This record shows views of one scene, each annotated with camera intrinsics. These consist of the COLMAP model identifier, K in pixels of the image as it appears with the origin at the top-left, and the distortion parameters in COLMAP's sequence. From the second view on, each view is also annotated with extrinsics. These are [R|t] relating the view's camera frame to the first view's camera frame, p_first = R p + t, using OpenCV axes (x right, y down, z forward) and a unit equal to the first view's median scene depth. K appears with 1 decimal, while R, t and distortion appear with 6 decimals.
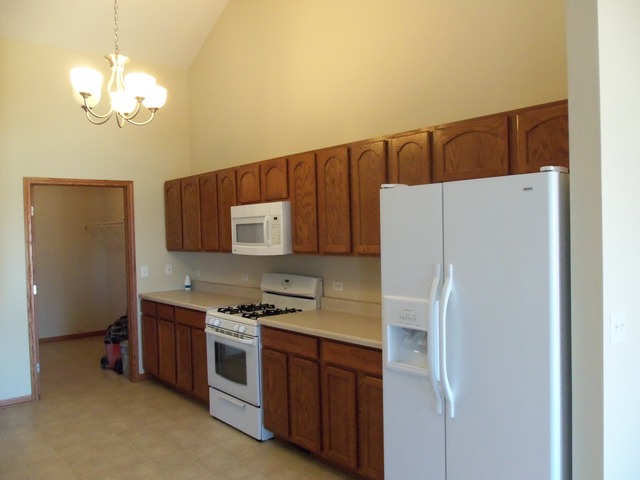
lens RADIAL K [[541.8, 0, 318.1], [0, 541.8, 241.8], [0, 0, 1]] dist [-0.020832, -0.009256]
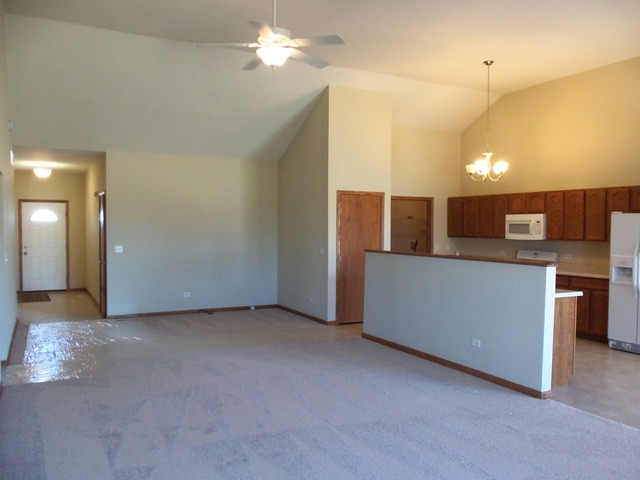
lens RADIAL K [[541.8, 0, 318.1], [0, 541.8, 241.8], [0, 0, 1]] dist [-0.020832, -0.009256]
pose [[0.978048, 0.037923, -0.204899, -0.470137], [-0.035588, 0.999253, 0.015072, 0.030575], [0.205317, -0.007449, 0.978667, -1.165047]]
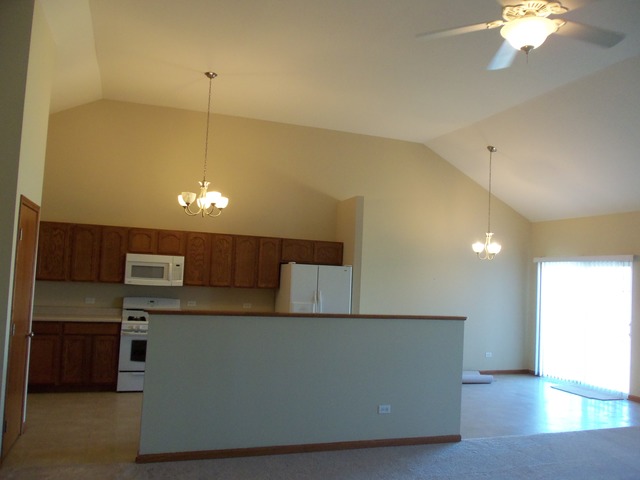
lens RADIAL K [[535.7, 0, 321.0], [0, 535.7, 249.2], [0, 0, 1]] dist [-0.005192, -0.000374]
pose [[0.338129, 0.090410, 0.936747, -1.573341], [-0.036372, 0.995887, -0.082989, 0.033134], [-0.940397, -0.006010, 0.340027, -0.042394]]
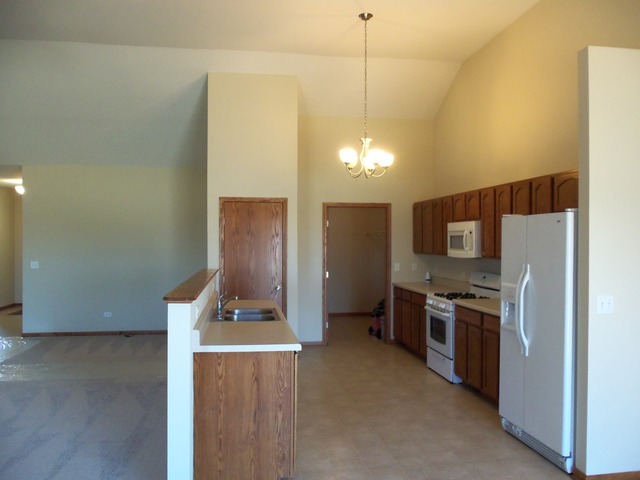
lens RADIAL K [[541.8, 0, 318.1], [0, 541.8, 241.8], [0, 0, 1]] dist [-0.020832, -0.009256]
pose [[0.858460, 0.028145, -0.512108, 0.310686], [-0.034061, 0.999417, -0.002170, -0.001522], [0.511749, 0.019306, 0.858918, -0.445896]]
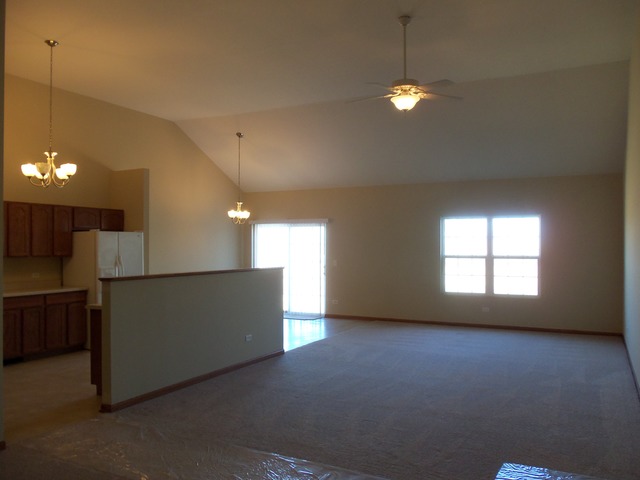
lens RADIAL K [[541.8, 0, 318.1], [0, 541.8, 241.8], [0, 0, 1]] dist [-0.020832, -0.009256]
pose [[-0.389954, 0.032546, 0.920259, -1.968640], [0.028072, 0.999331, -0.023447, 0.039538], [-0.920406, 0.016690, -0.390606, 0.684778]]
